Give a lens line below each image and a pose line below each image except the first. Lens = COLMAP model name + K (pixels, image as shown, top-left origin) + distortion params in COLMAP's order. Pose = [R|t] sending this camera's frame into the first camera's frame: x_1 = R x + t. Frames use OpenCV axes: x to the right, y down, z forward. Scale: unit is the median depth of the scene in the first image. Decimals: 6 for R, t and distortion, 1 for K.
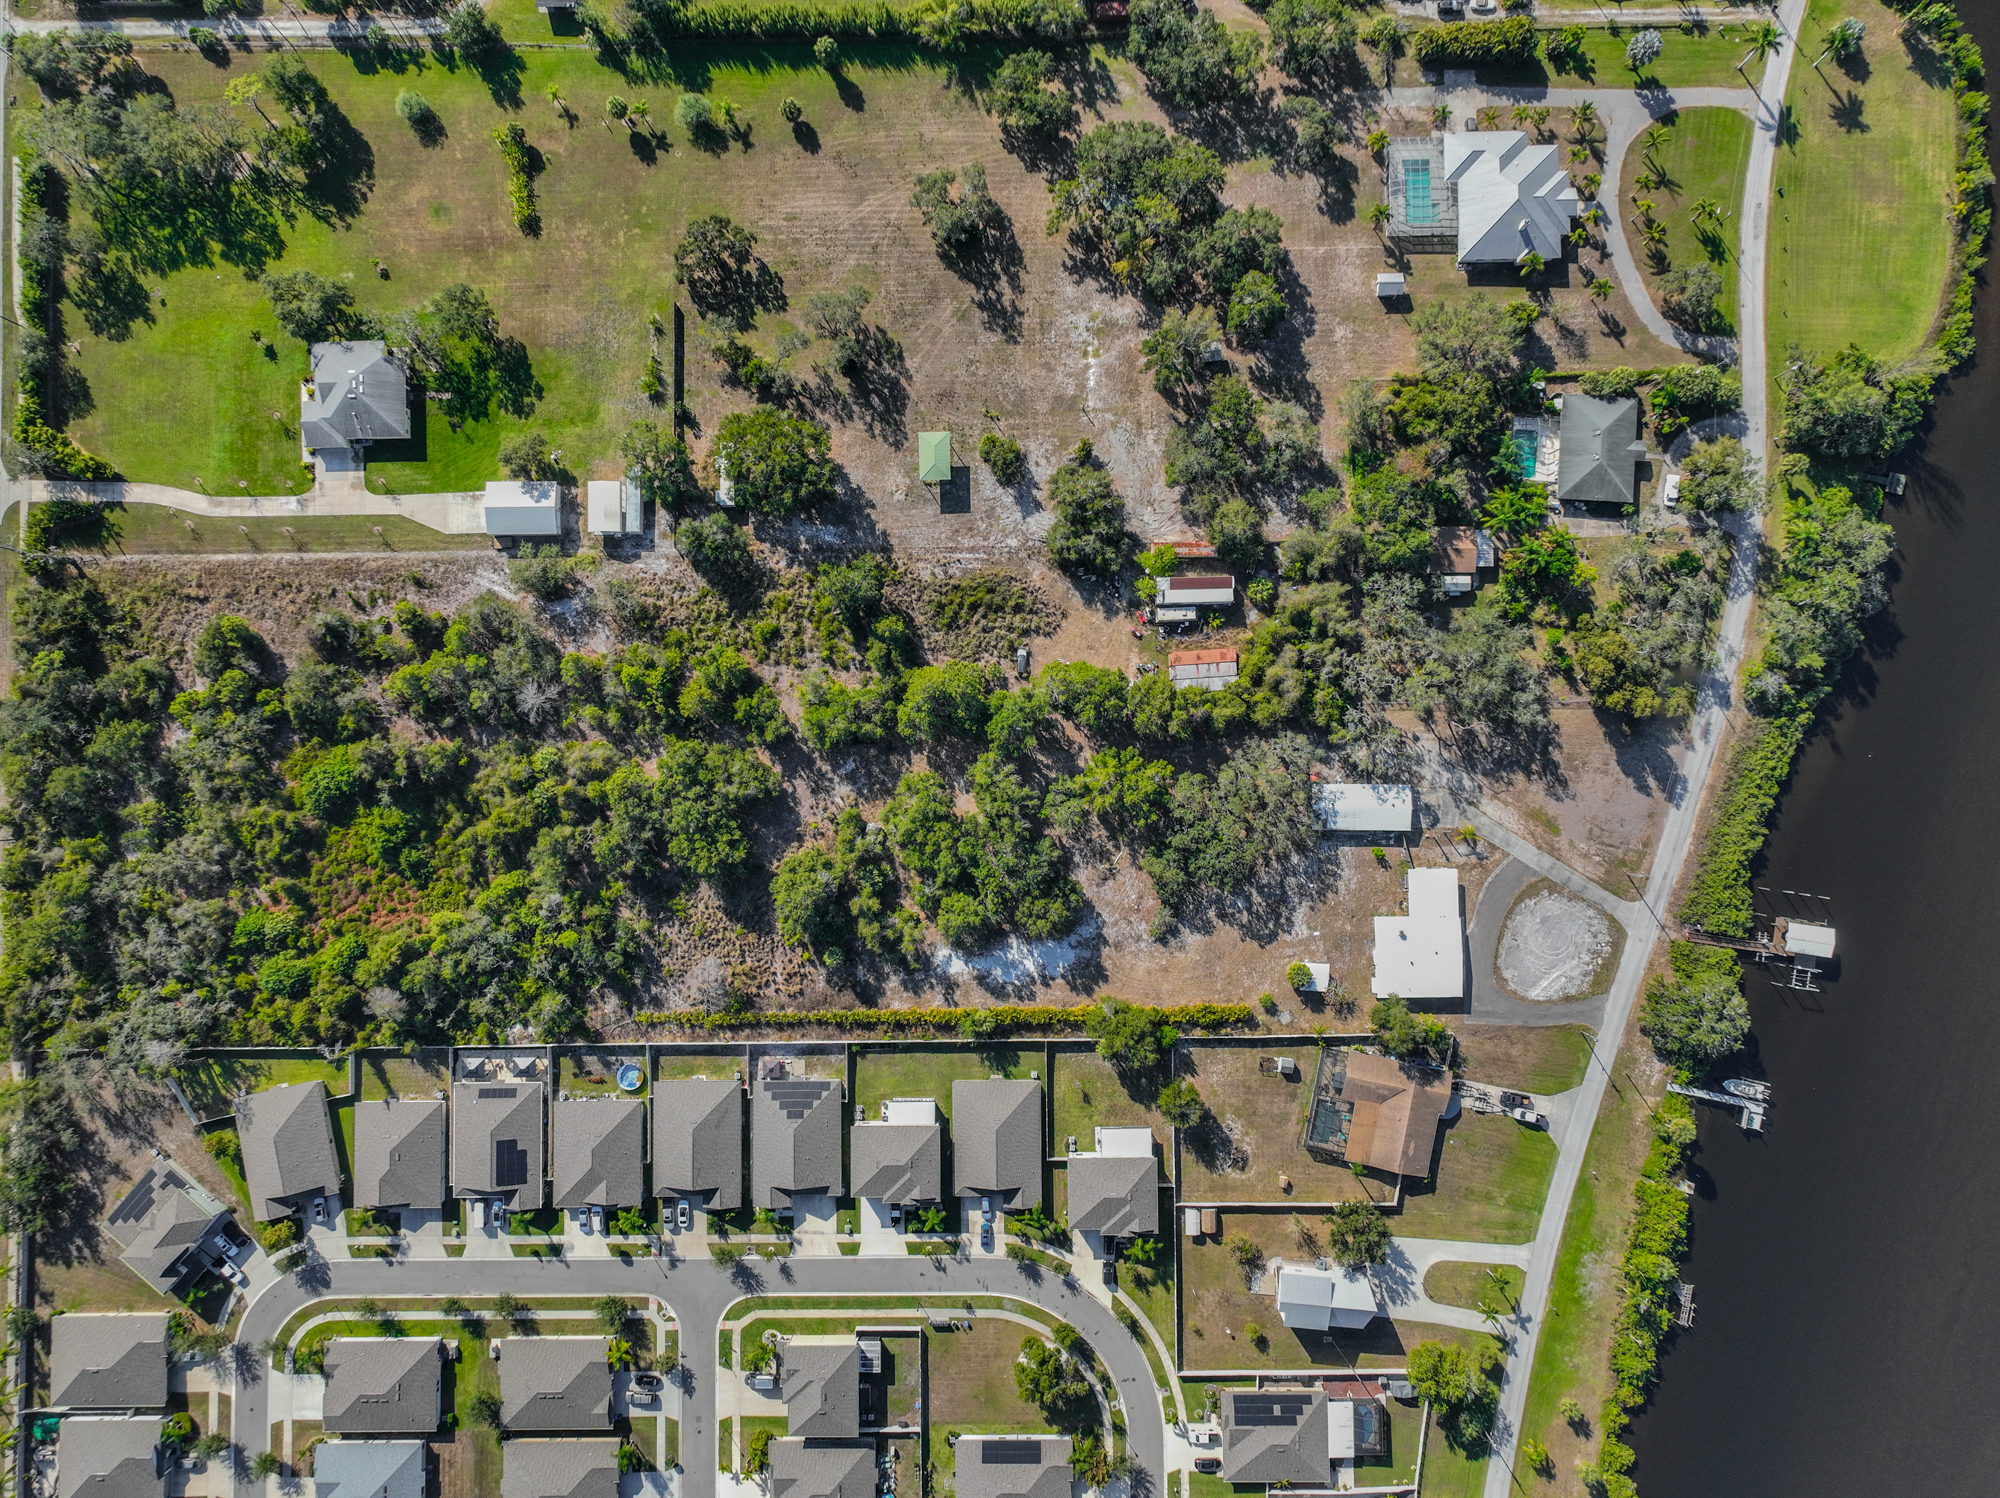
lens RADIAL K [[1390.2, 0, 1008.4], [0, 1390.2, 750.7], [0, 0, 1]] dist [0.006075, 0.008473]
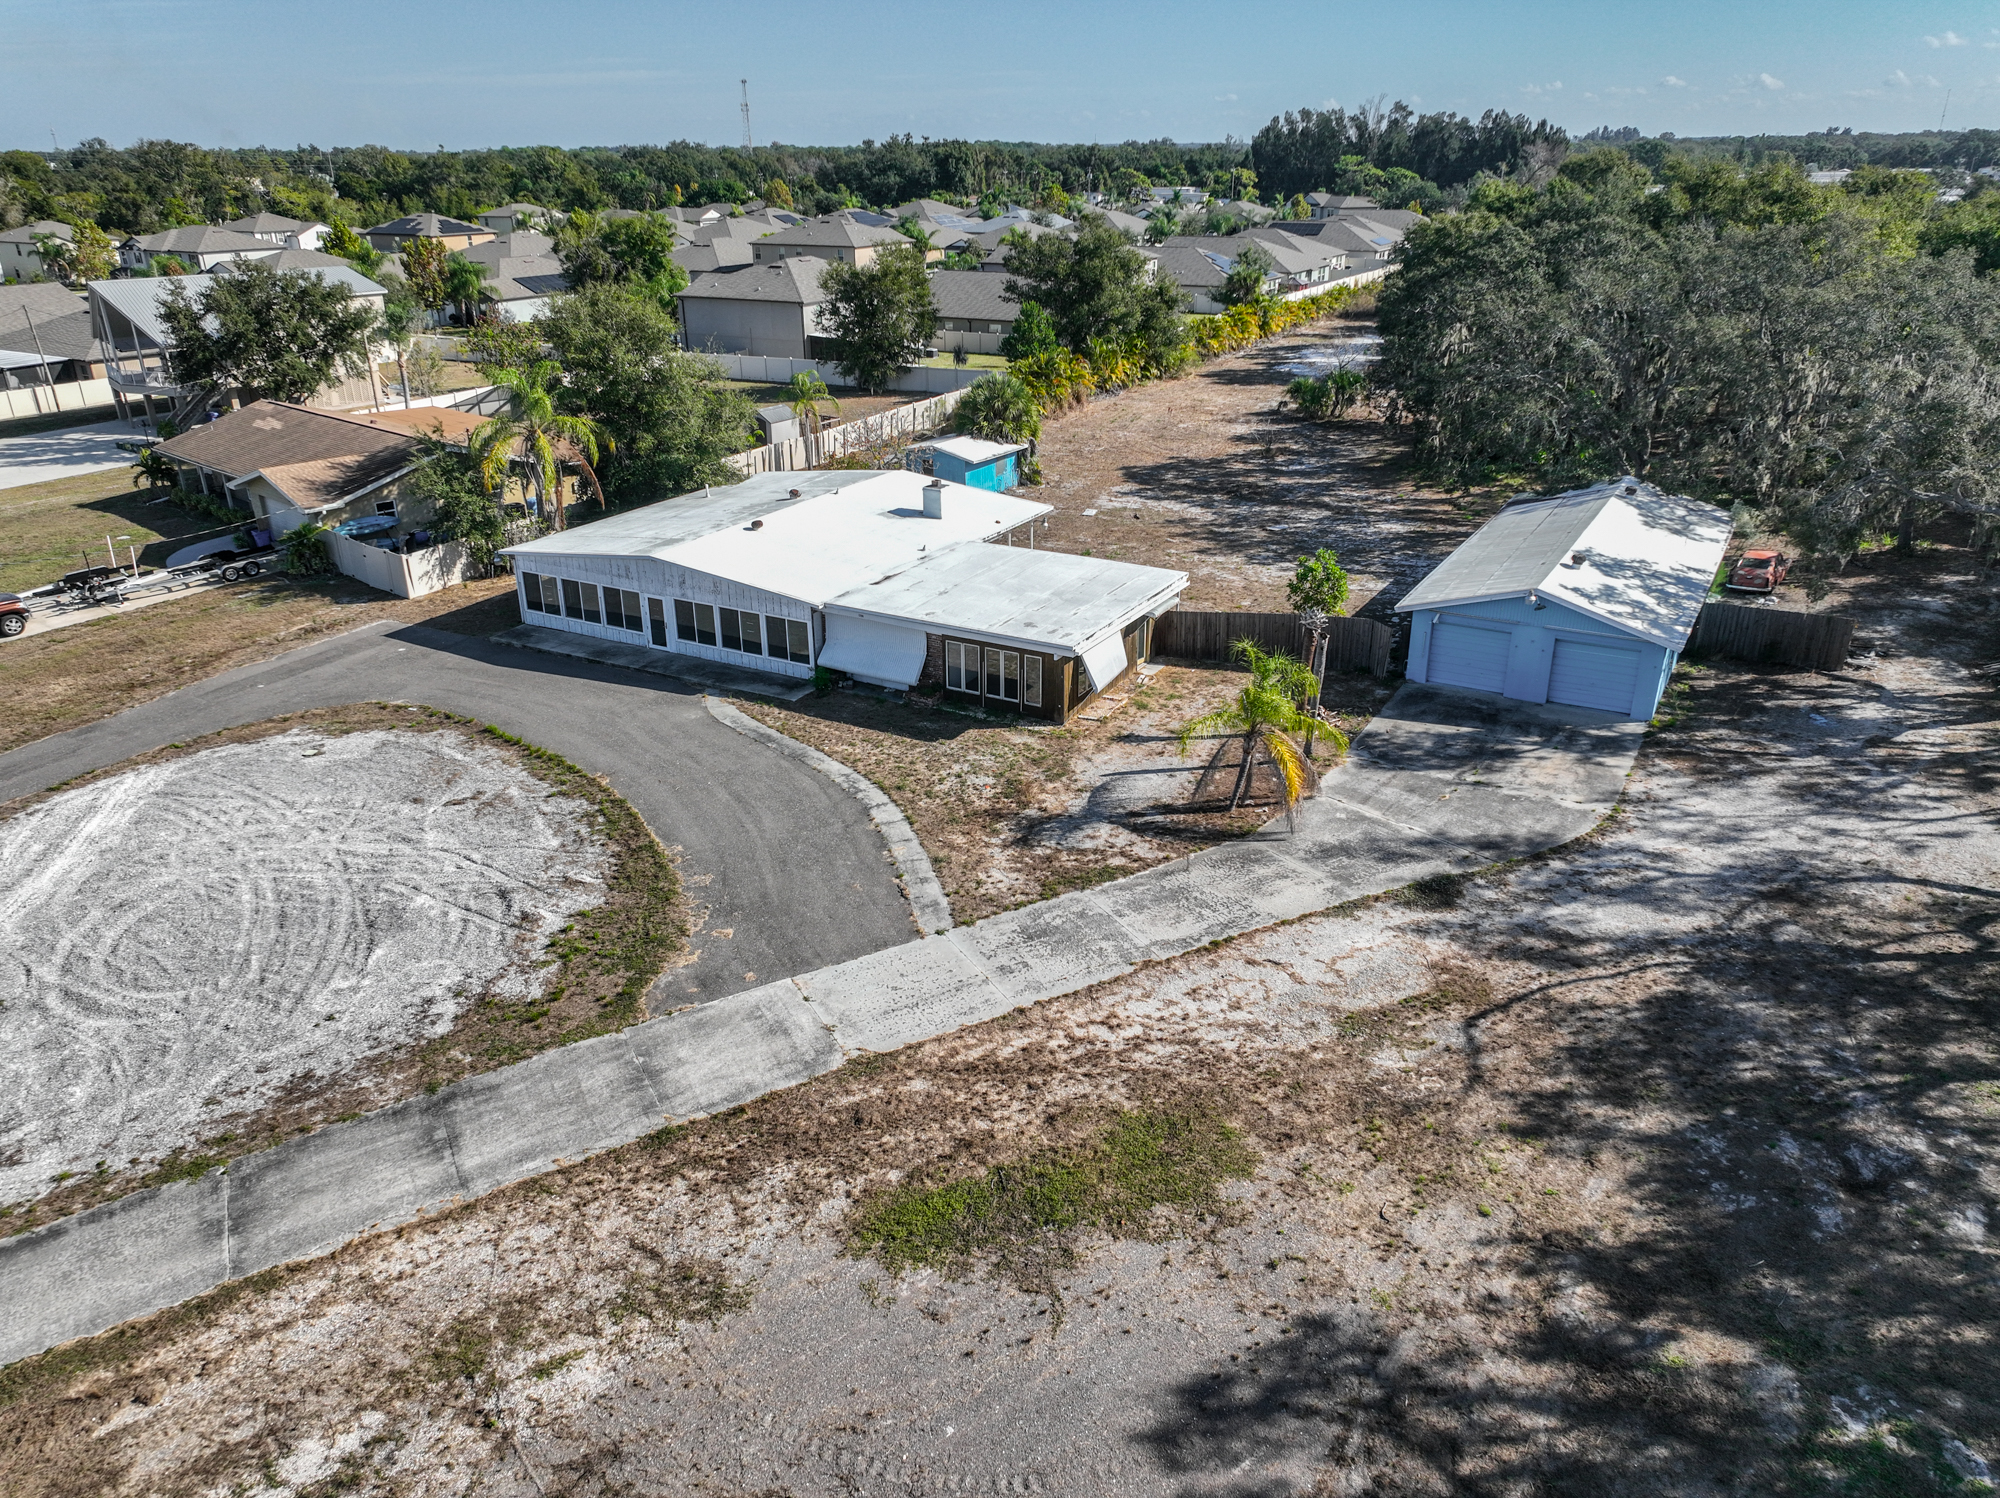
lens RADIAL K [[1393.5, 0, 1008.3], [0, 1393.5, 748.0], [0, 0, 1]] dist [-0.001503, 0.020166]
pose [[-0.495682, 0.359580, -0.790570, 0.450813], [-0.867287, -0.156770, 0.472478, 0.014070], [0.045956, 0.919851, 0.389567, 0.936637]]
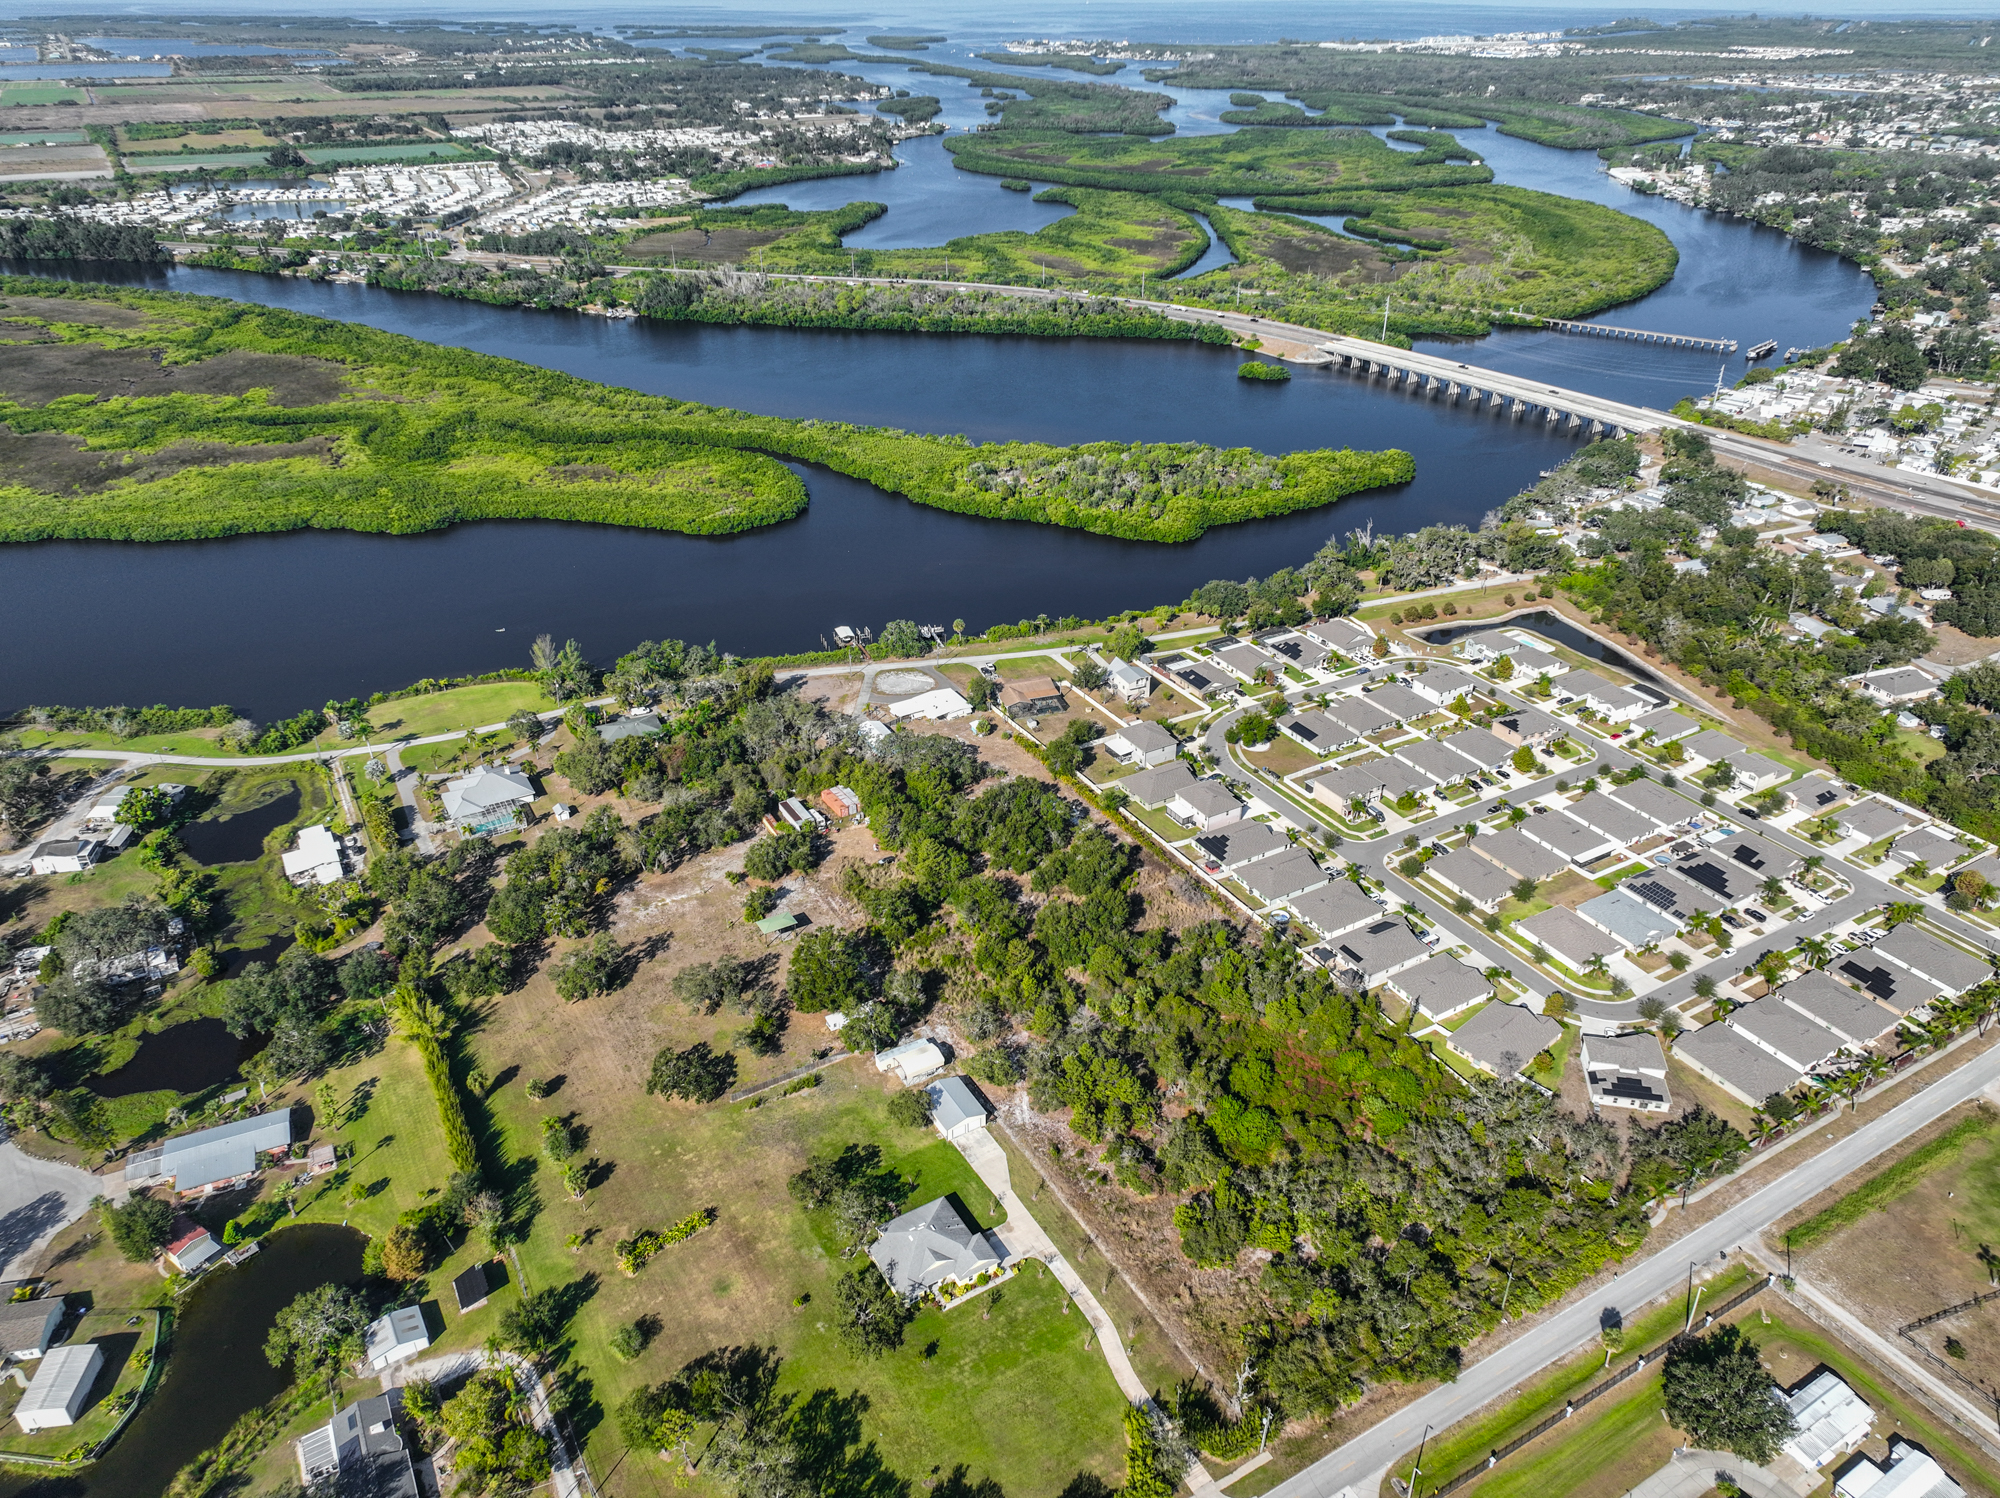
lens RADIAL K [[1393.5, 0, 1008.3], [0, 1393.5, 748.0], [0, 0, 1]] dist [-0.001503, 0.020166]
pose [[-0.495435, -0.413266, 0.764039, -1.126419], [0.868349, -0.212687, 0.448033, -0.585643], [-0.022655, 0.885424, 0.464232, 0.213927]]
